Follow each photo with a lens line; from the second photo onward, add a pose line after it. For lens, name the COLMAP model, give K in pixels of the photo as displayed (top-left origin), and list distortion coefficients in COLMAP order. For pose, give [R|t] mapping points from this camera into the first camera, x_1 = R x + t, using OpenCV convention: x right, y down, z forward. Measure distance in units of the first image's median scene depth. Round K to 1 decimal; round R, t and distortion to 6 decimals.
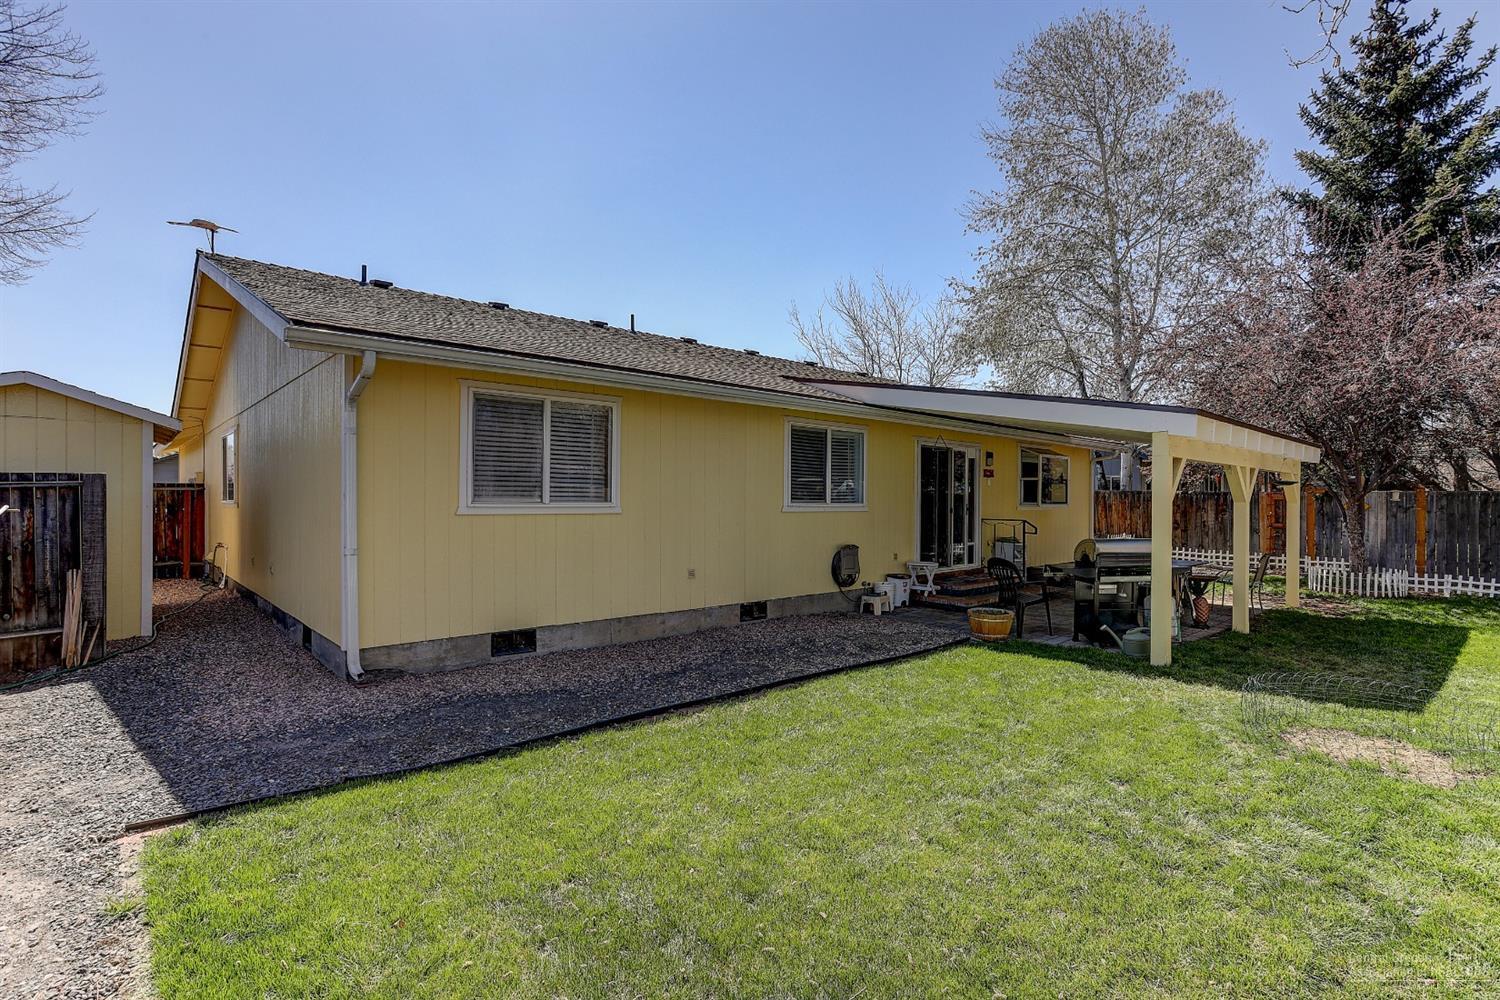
lens RADIAL K [[737.9, 0, 750.0], [0, 737.9, 500.0], [0, 0, 1]] dist [-0.049029, 0.031850]
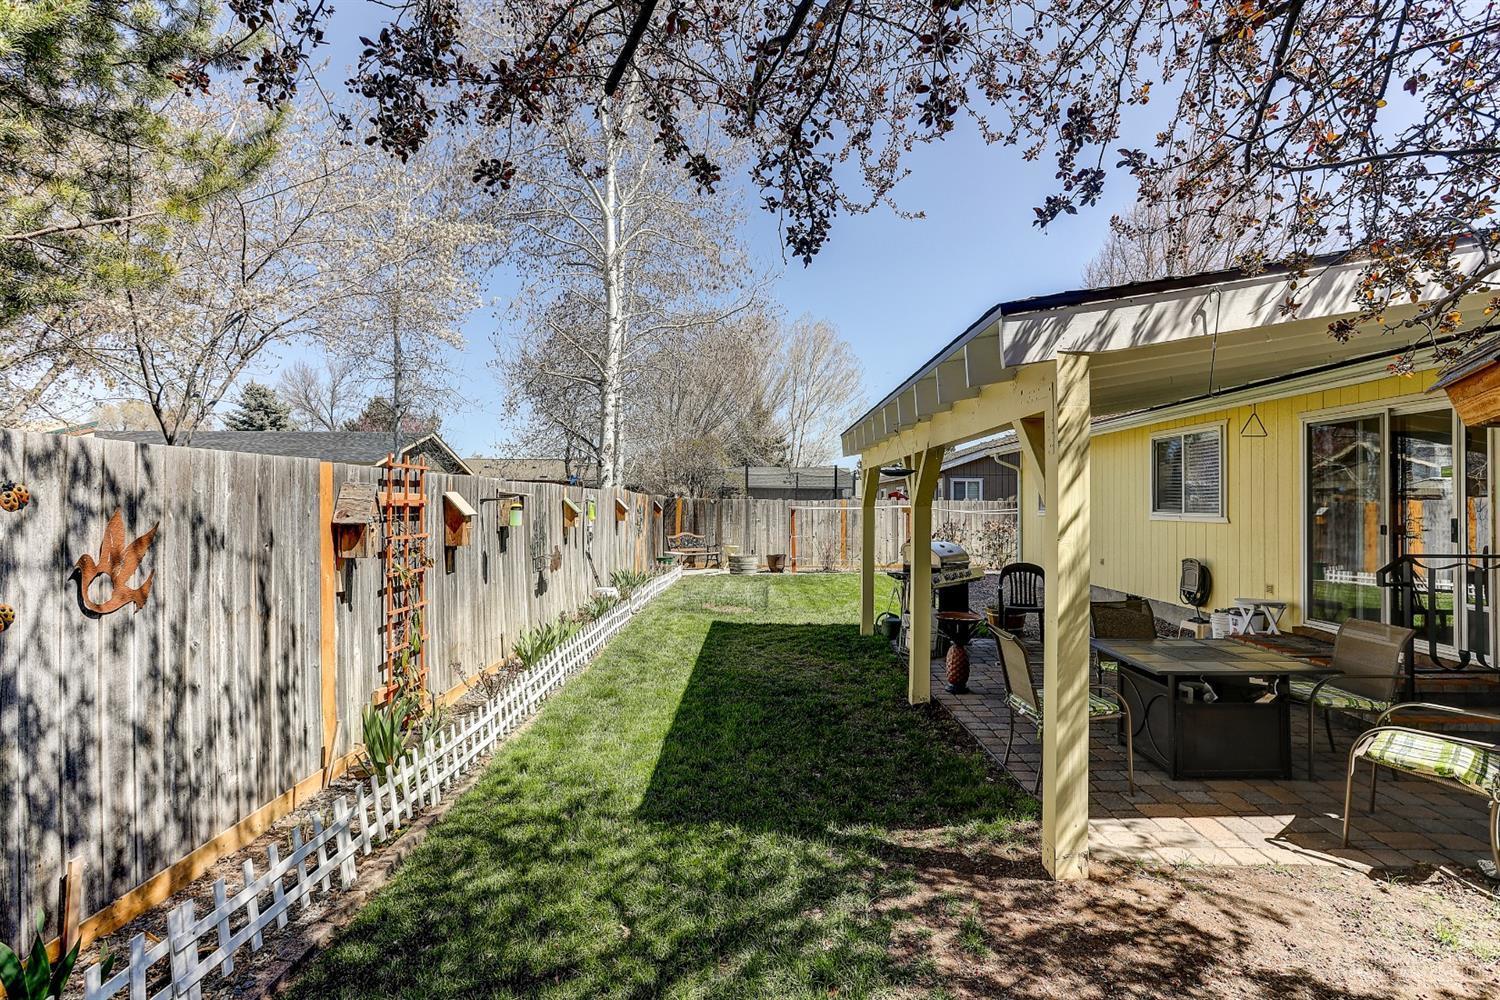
lens RADIAL K [[737.9, 0, 750.0], [0, 737.9, 500.0], [0, 0, 1]] dist [-0.049029, 0.031850]
pose [[-0.686500, -0.001858, -0.727127, 1.214303], [0.001283, 0.999992, -0.003766, -0.010376], [0.727129, -0.003518, -0.686492, 1.288334]]
